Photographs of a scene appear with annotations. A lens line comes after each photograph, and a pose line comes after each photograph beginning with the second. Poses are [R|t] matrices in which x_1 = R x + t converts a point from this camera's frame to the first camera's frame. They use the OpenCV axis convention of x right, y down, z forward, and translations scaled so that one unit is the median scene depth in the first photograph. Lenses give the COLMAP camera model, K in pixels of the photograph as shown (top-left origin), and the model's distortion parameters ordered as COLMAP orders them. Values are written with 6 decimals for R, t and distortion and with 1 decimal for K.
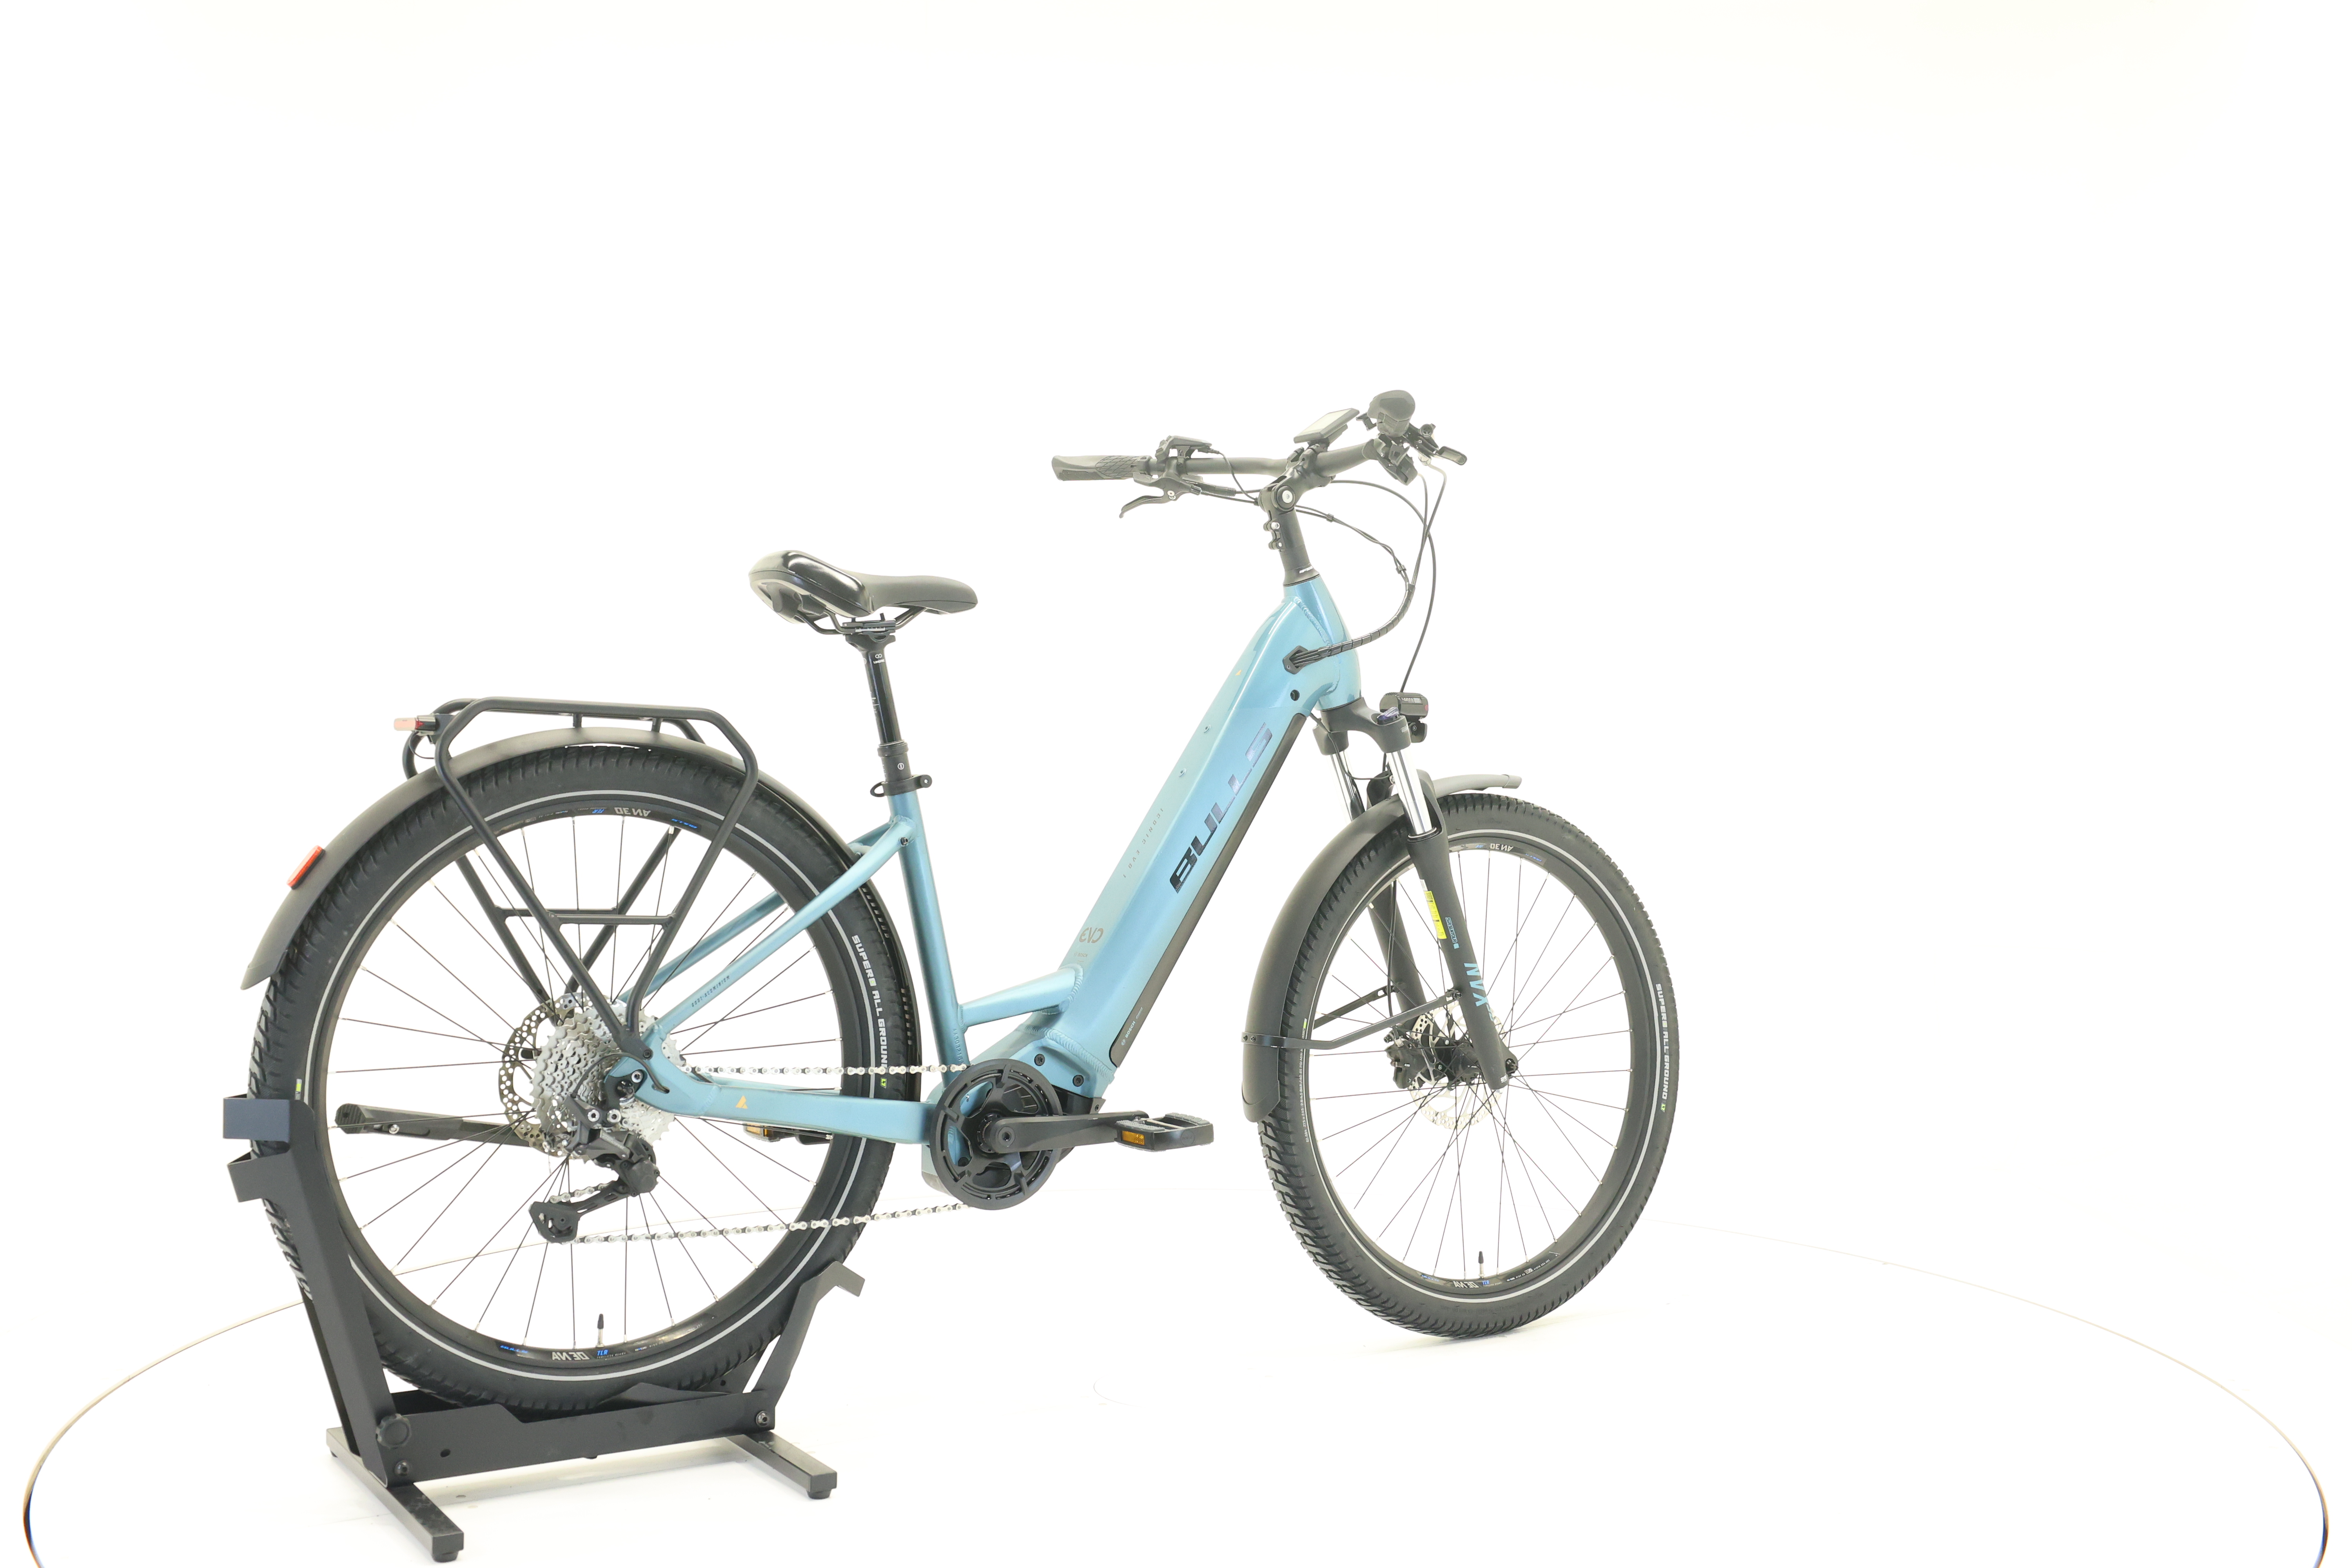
lens RADIAL K [[2482.5, 0, 1178.8], [0, 2482.5, 733.0], [0, 0, 1]] dist [-0.013524, 0.007350]
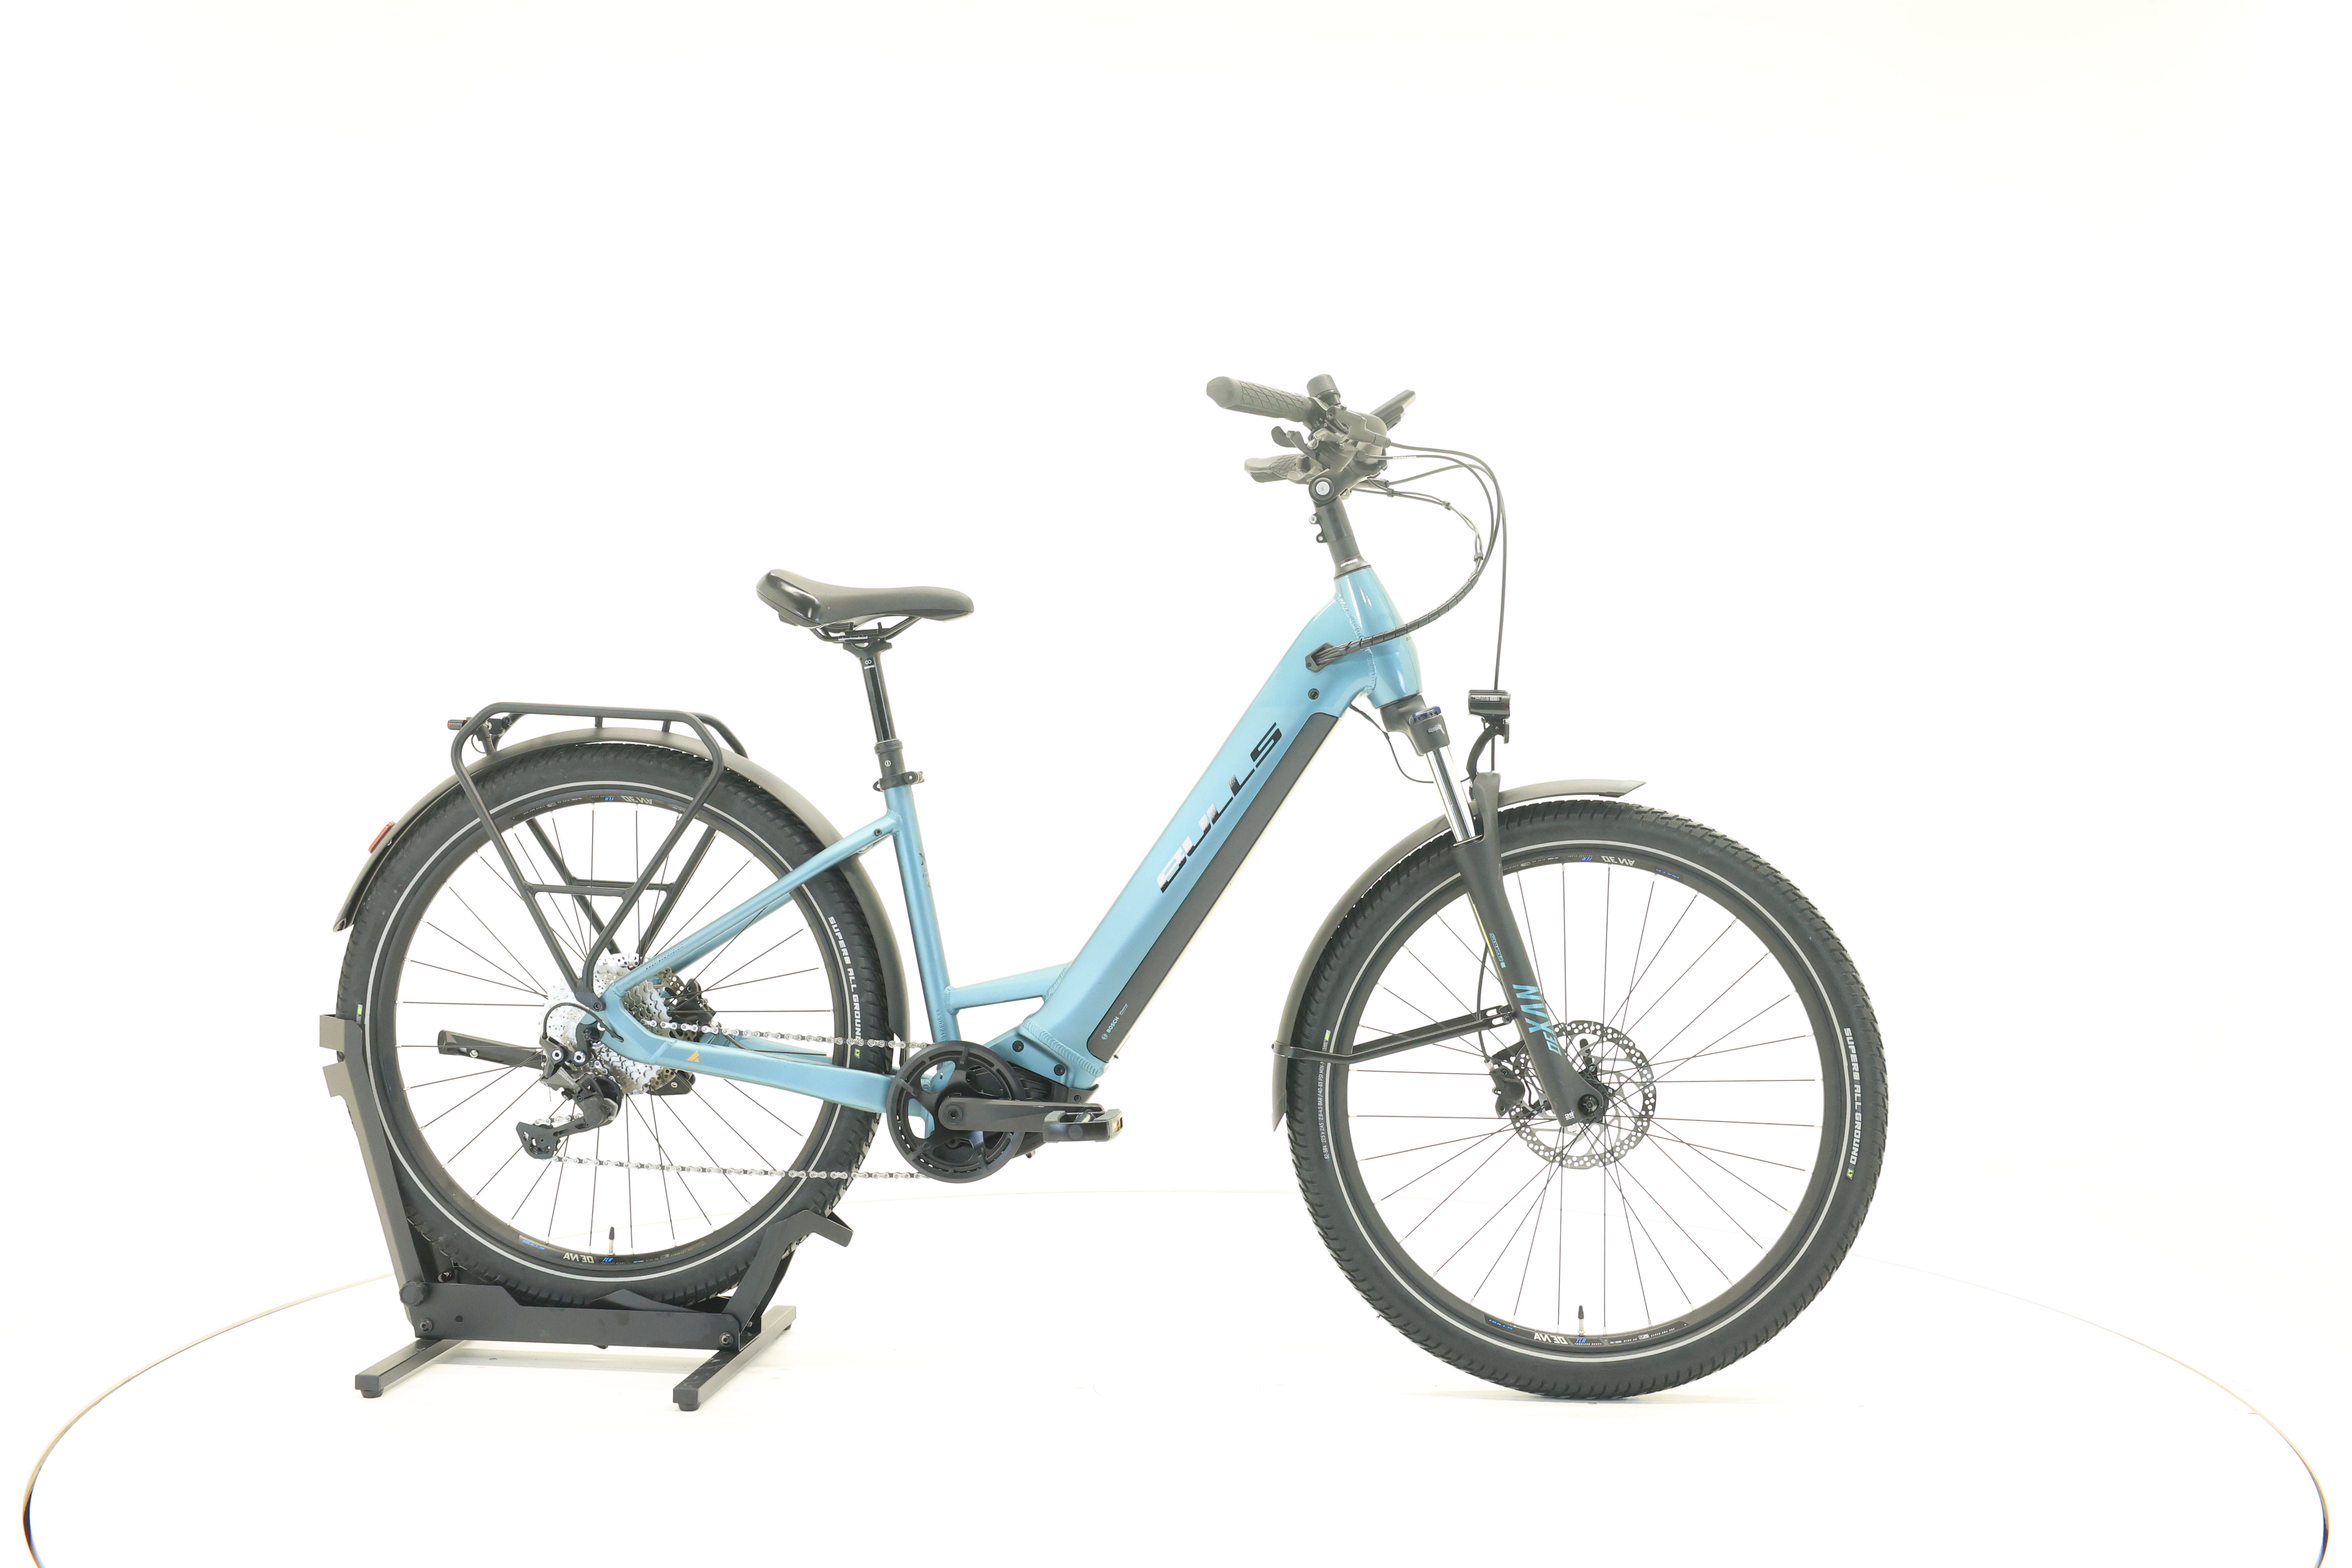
lens RADIAL K [[2482.5, 0, 1178.8], [0, 2482.5, 733.0], [0, 0, 1]] dist [-0.013524, 0.007350]
pose [[0.781611, 0.000292, -0.623766, 0.663649], [-0.001080, 0.999999, -0.000886, 0.000933], [0.623765, 0.001367, 0.781610, 0.232604]]
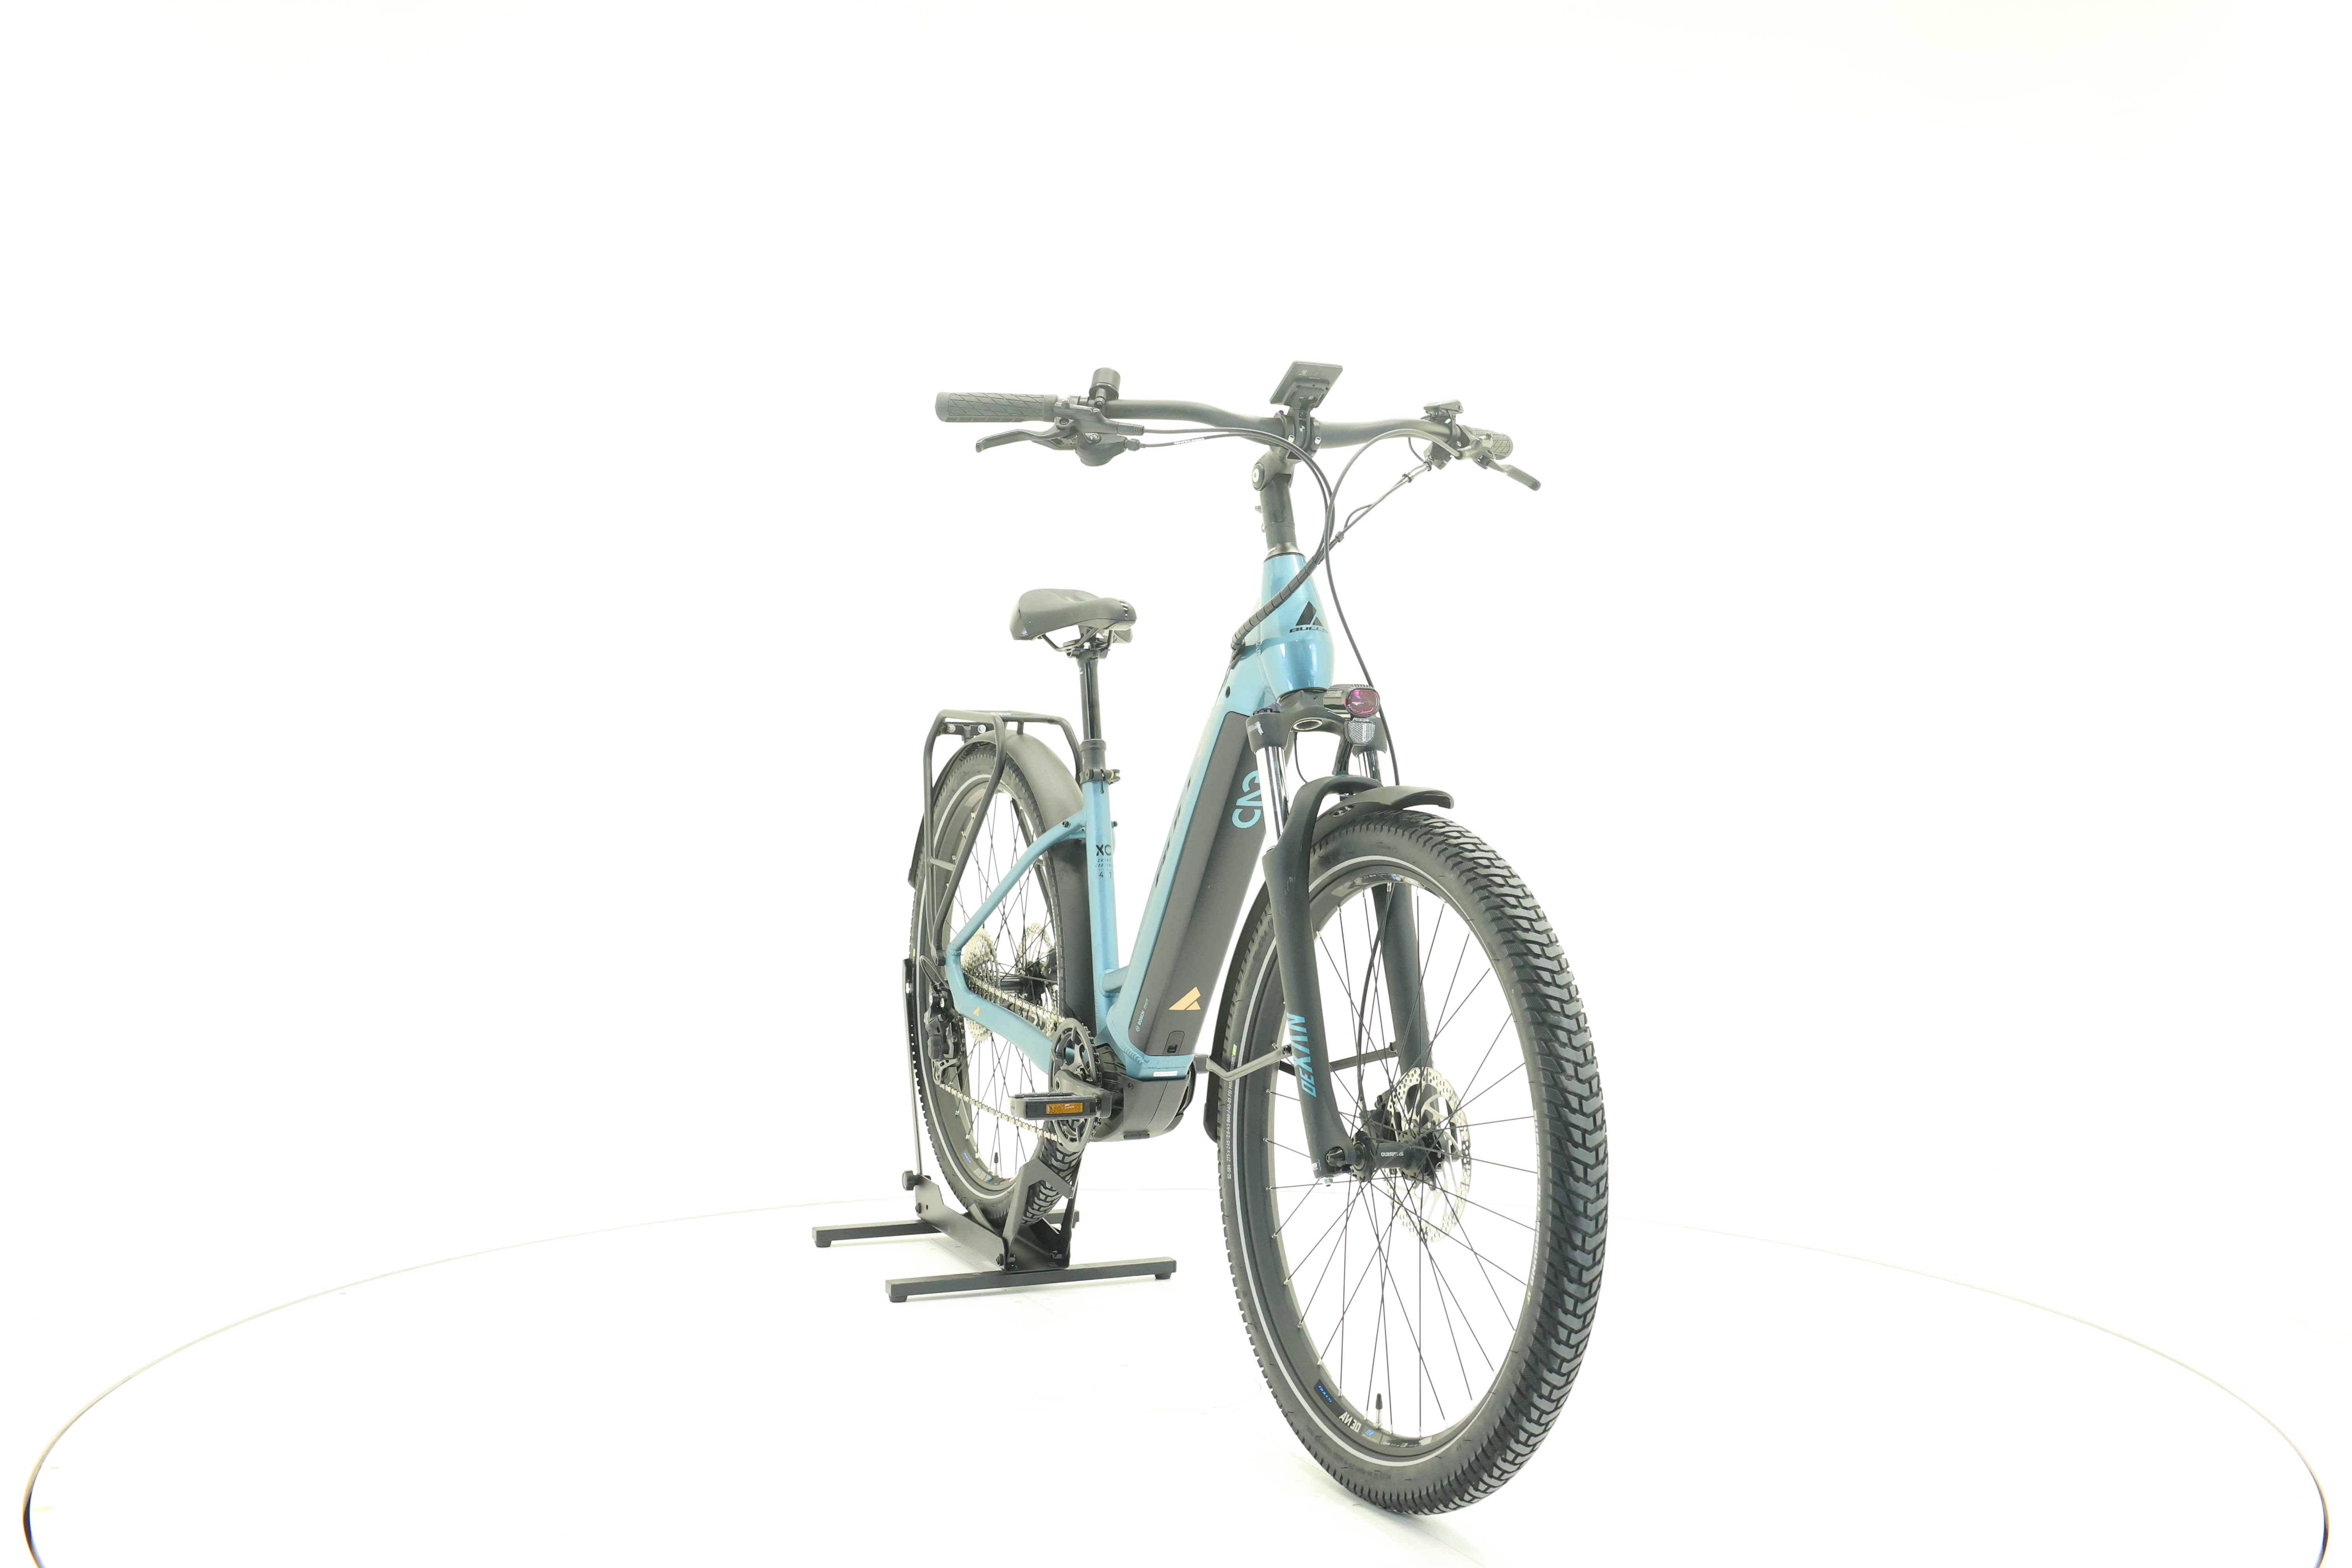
lens RADIAL K [[2482.5, 0, 1178.8], [0, 2482.5, 733.0], [0, 0, 1]] dist [-0.013524, 0.007350]
pose [[-0.150142, -0.003490, -0.988658, 1.052784], [-0.004478, 0.999986, -0.002850, 0.002906], [0.988654, 0.003999, -0.150156, 1.223642]]
